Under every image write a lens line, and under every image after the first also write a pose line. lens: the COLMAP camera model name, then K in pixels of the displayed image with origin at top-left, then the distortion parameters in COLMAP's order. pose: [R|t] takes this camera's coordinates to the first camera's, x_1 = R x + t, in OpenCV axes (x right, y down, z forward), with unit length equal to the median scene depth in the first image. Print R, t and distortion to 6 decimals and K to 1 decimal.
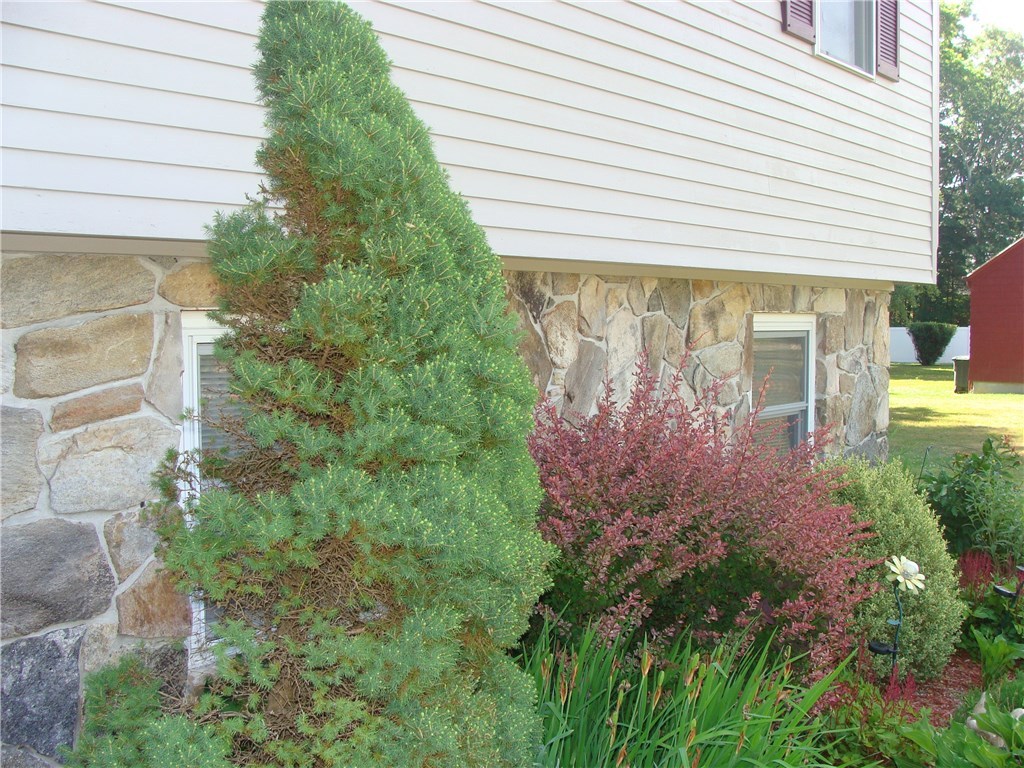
lens RADIAL K [[1156.1, 0, 512.2], [0, 1156.1, 383.7], [0, 0, 1]] dist [-0.121983, 0.000000]
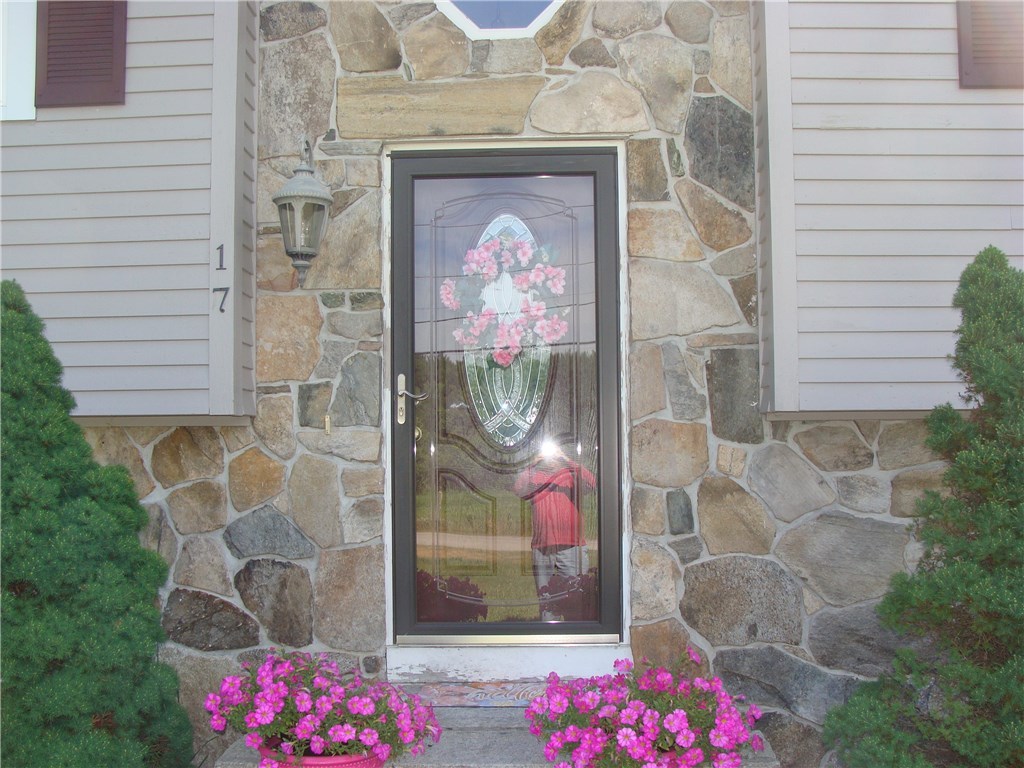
lens RADIAL K [[1156.1, 0, 512.1], [0, 1156.1, 385.0], [0, 0, 1]] dist [-0.121983, 0.000000]
pose [[0.598800, -0.041141, -0.799841, 0.480136], [-0.046625, 0.995195, -0.086095, -0.007453], [0.799540, 0.088846, 0.594005, -0.324591]]
